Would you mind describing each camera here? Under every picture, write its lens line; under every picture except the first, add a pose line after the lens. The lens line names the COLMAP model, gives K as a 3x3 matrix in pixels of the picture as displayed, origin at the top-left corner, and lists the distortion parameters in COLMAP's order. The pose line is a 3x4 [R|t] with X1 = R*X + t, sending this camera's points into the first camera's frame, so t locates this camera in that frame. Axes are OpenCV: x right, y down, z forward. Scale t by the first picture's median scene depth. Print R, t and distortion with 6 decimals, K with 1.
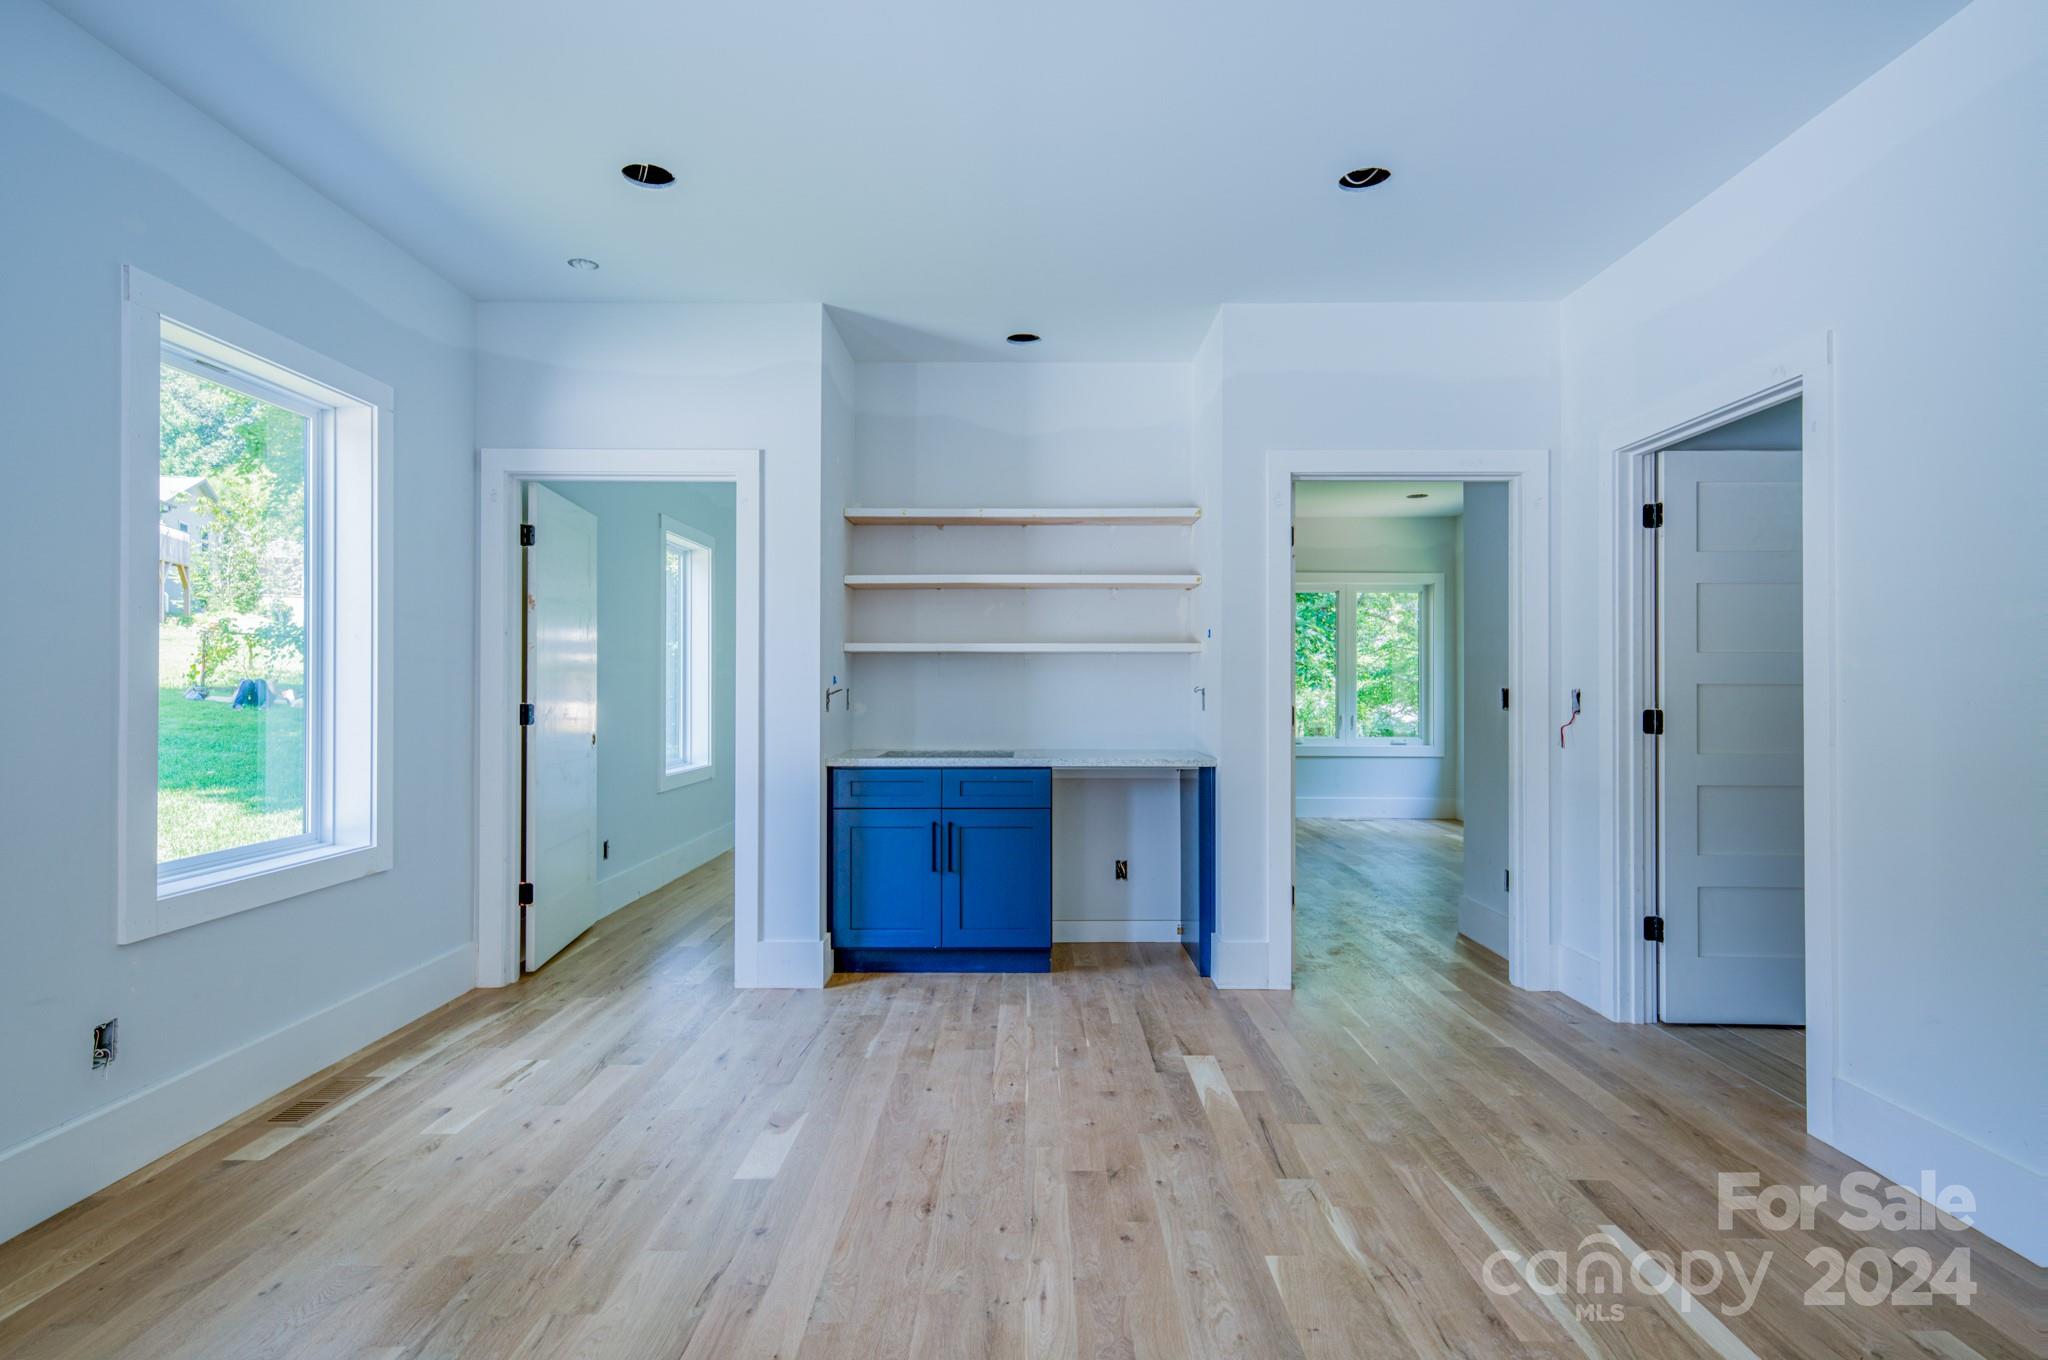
lens RADIAL K [[1073.2, 0, 1025.0], [0, 1073.2, 679.2], [0, 0, 1]] dist [0.005514, 0.000247]
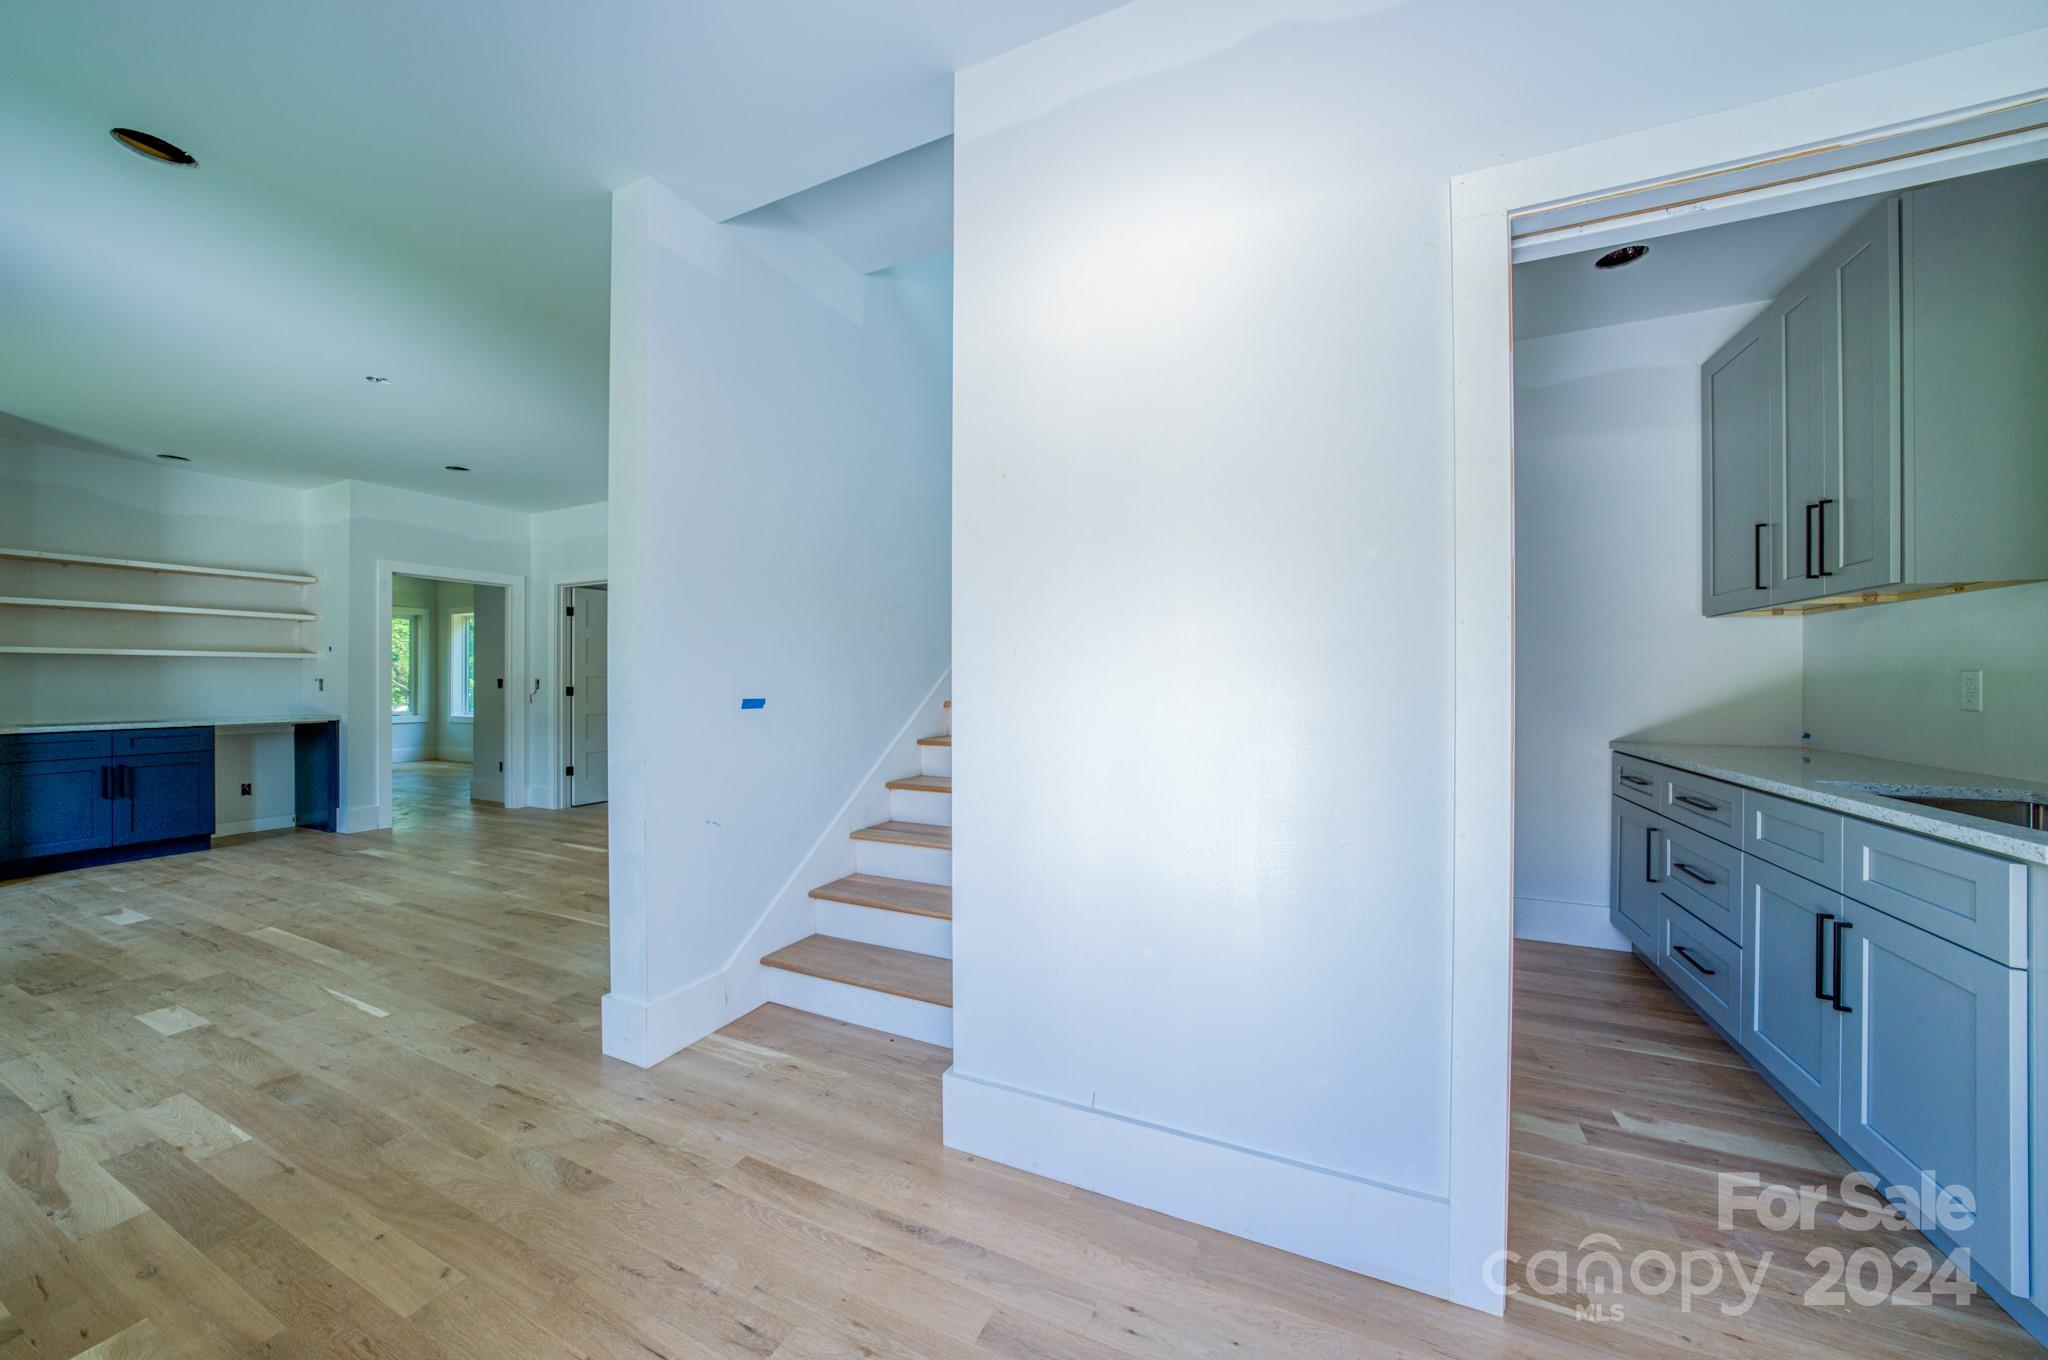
lens RADIAL K [[708.4, 0, 1024.6], [0, 708.4, 678.3], [0, 0, 1]] dist [-0.020772, 0.000339]
pose [[0.425815, -0.000580, 0.904810, -0.407011], [-0.004380, 0.999987, 0.002702, -0.000658], [-0.904800, -0.005113, 0.425807, -0.603642]]
